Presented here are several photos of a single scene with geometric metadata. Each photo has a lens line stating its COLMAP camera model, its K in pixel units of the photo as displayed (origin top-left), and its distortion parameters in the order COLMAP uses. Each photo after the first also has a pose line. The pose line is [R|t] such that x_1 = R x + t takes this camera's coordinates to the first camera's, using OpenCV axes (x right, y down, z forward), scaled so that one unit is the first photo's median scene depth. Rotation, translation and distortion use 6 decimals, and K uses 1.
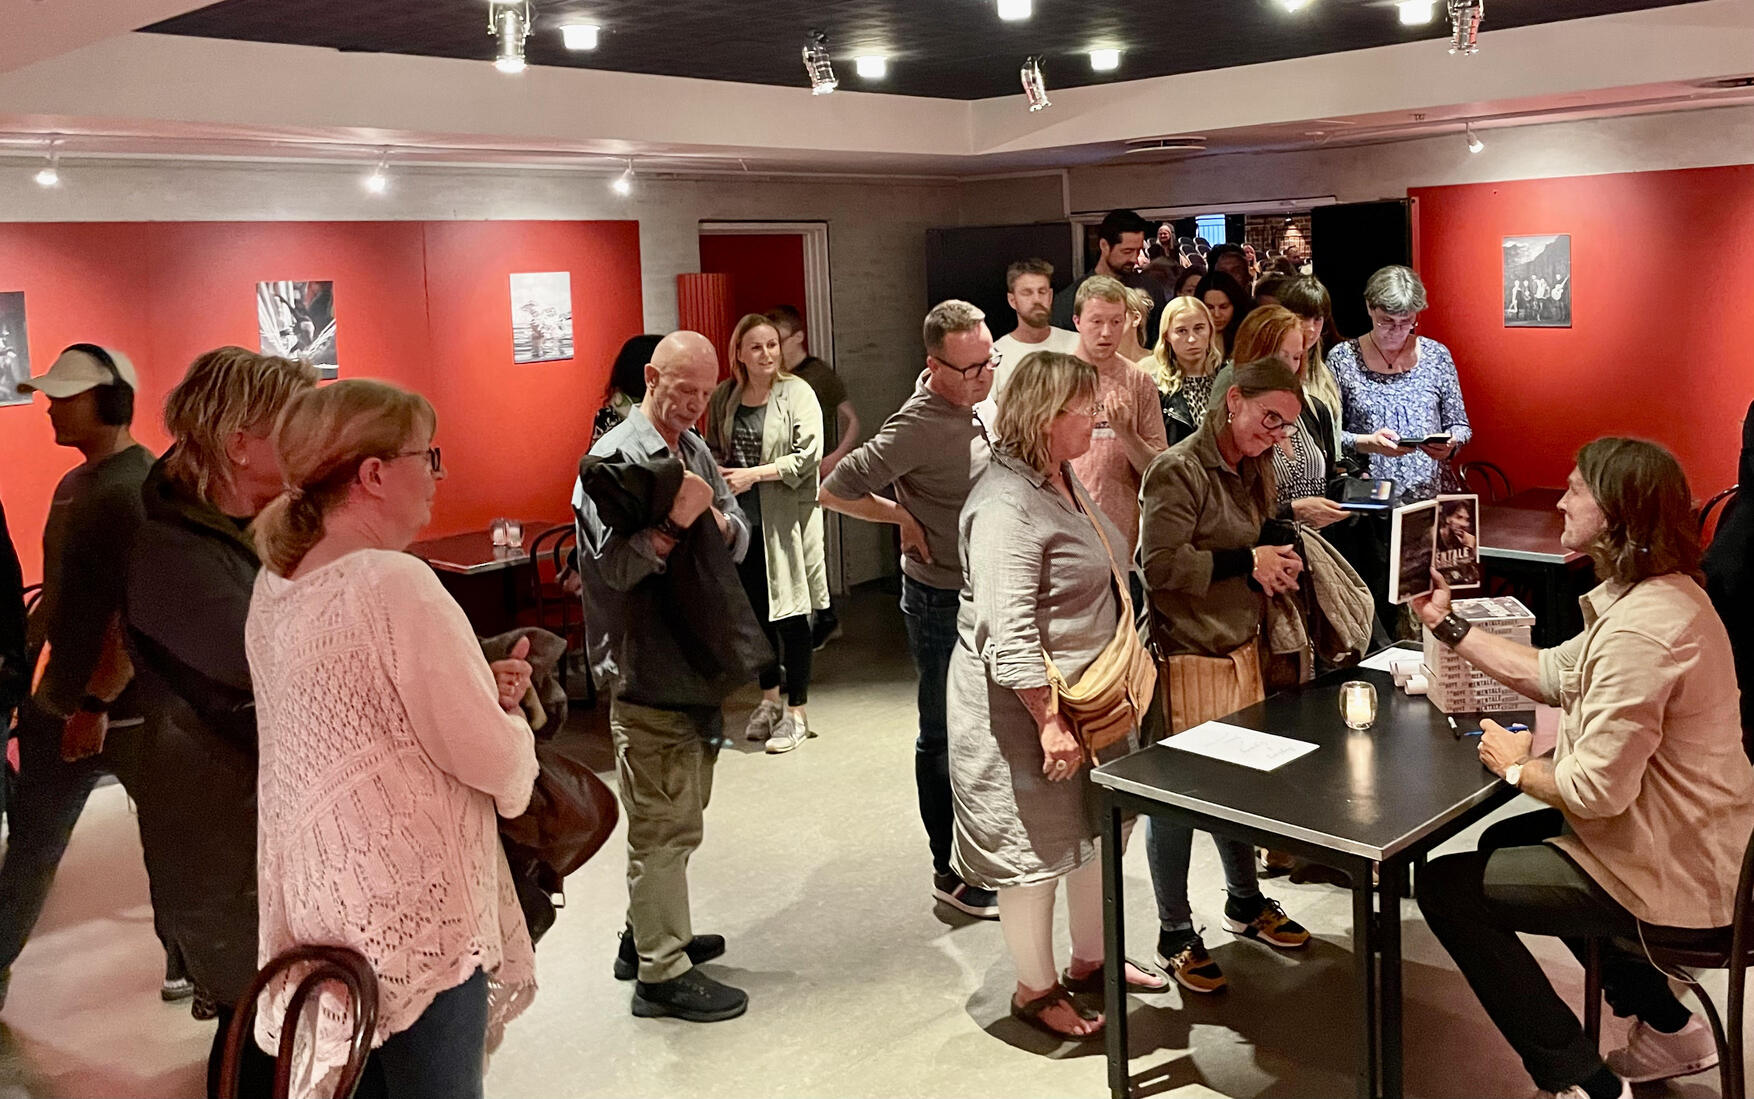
lens RADIAL K [[1531.0, 0, 1014.4], [0, 1531.0, 343.3], [0, 0, 1]] dist [0.080190, -0.004113]
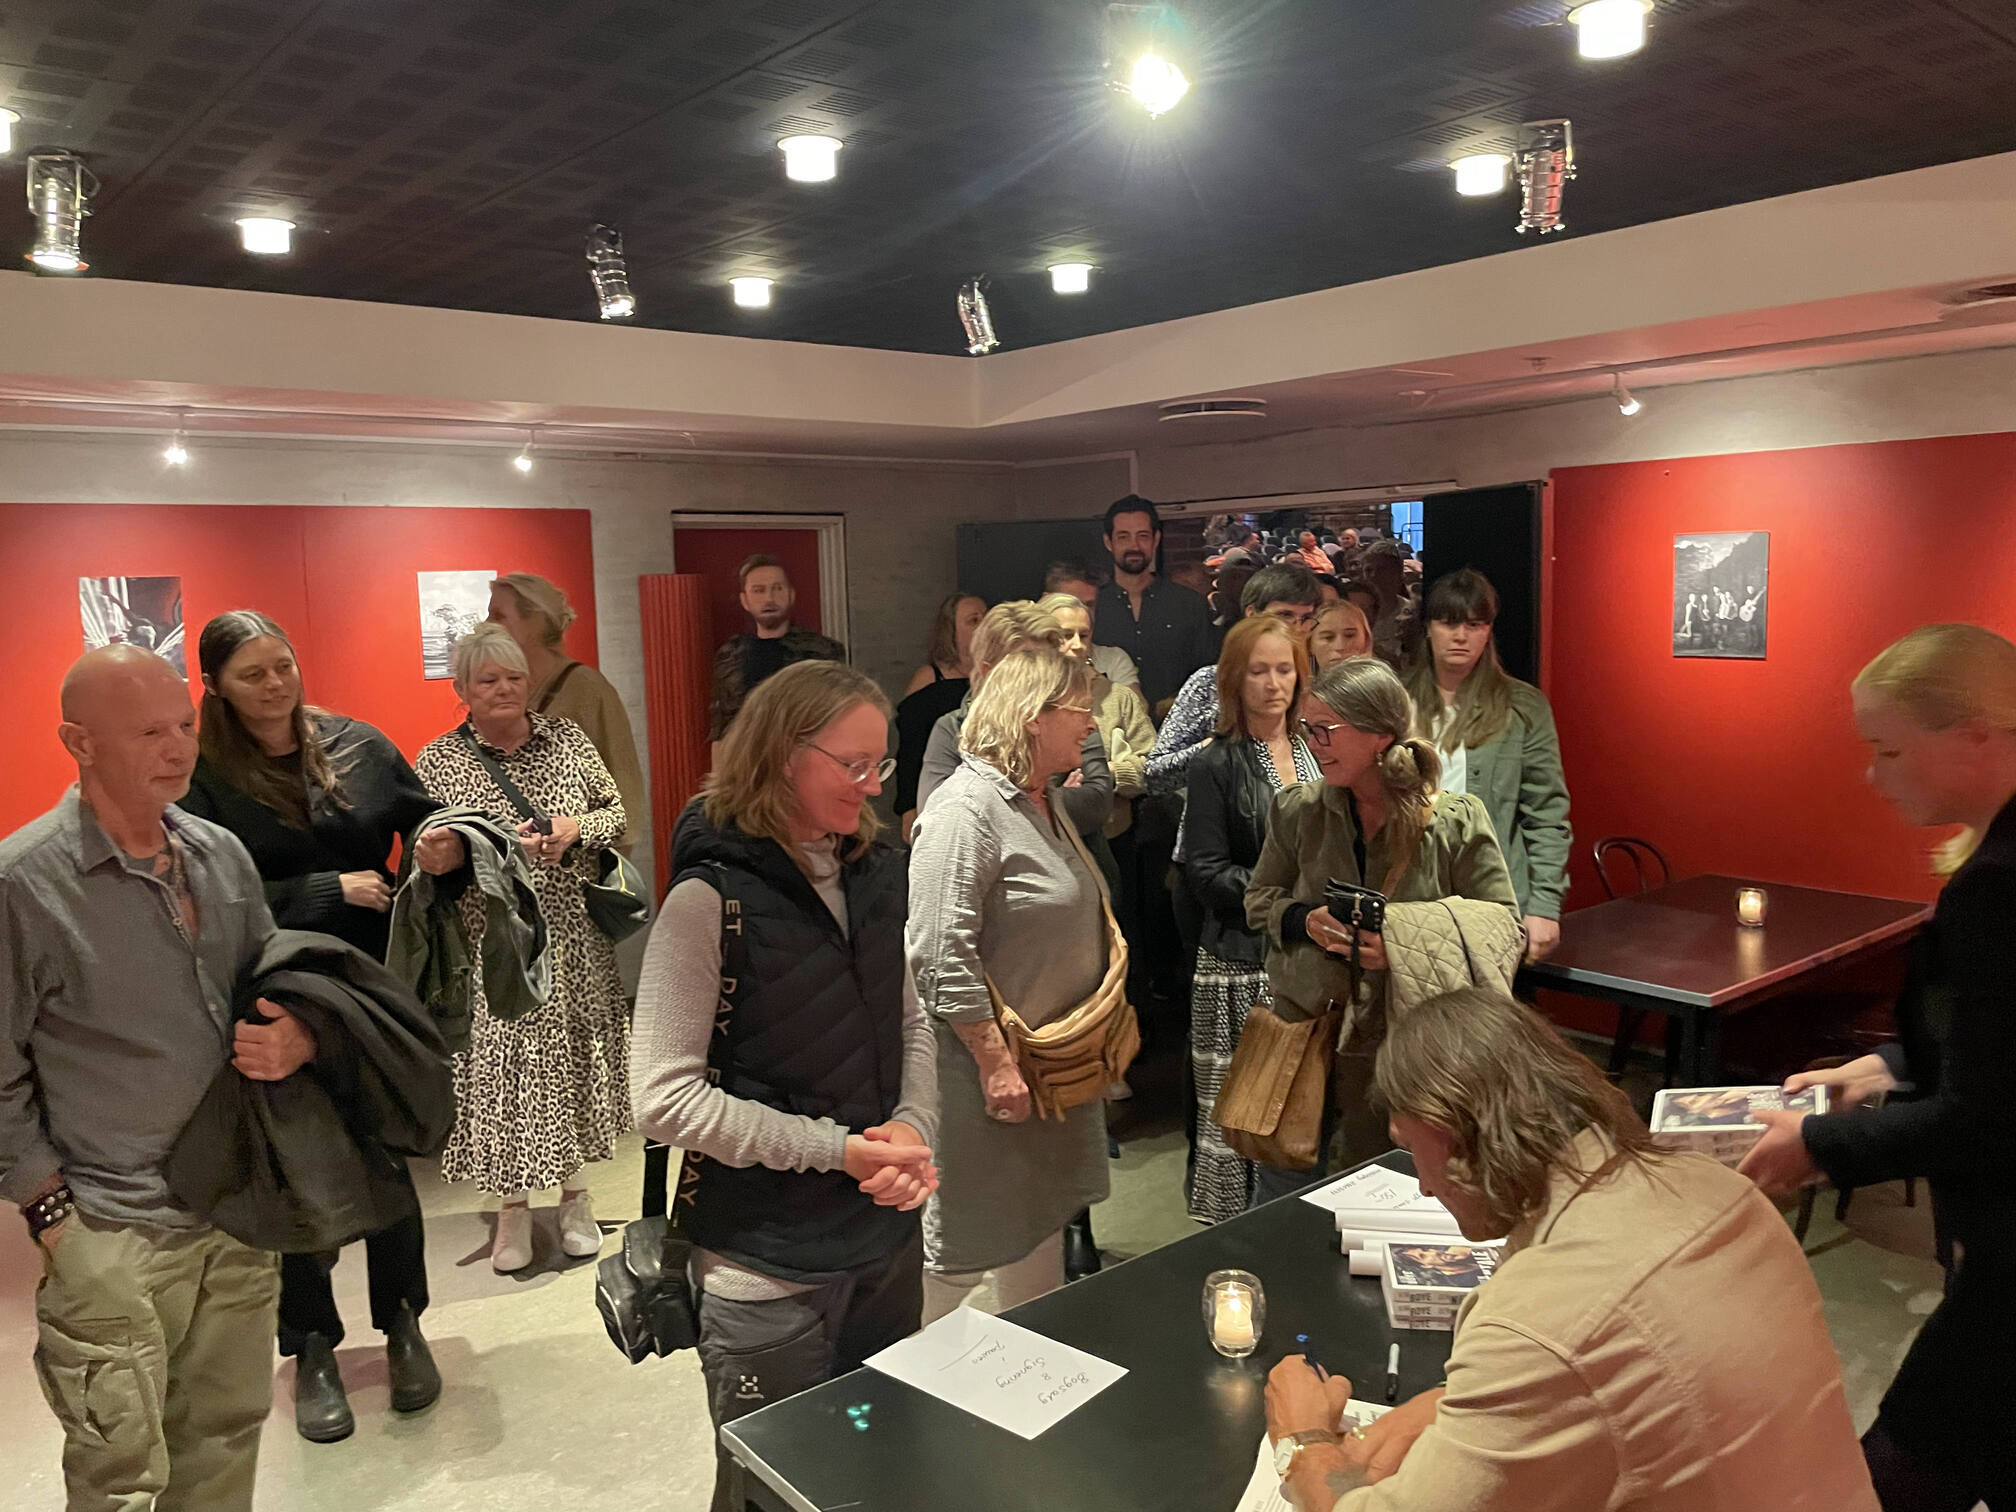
lens RADIAL K [[1534.5, 0, 1004.2], [0, 1534.5, 740.4], [0, 0, 1]] dist [0.086004, -0.119780]
pose [[0.988376, 0.026333, -0.149730, 0.117229], [-0.017627, 0.998092, 0.059181, -0.009372], [0.151003, -0.055854, 0.986954, 0.221985]]
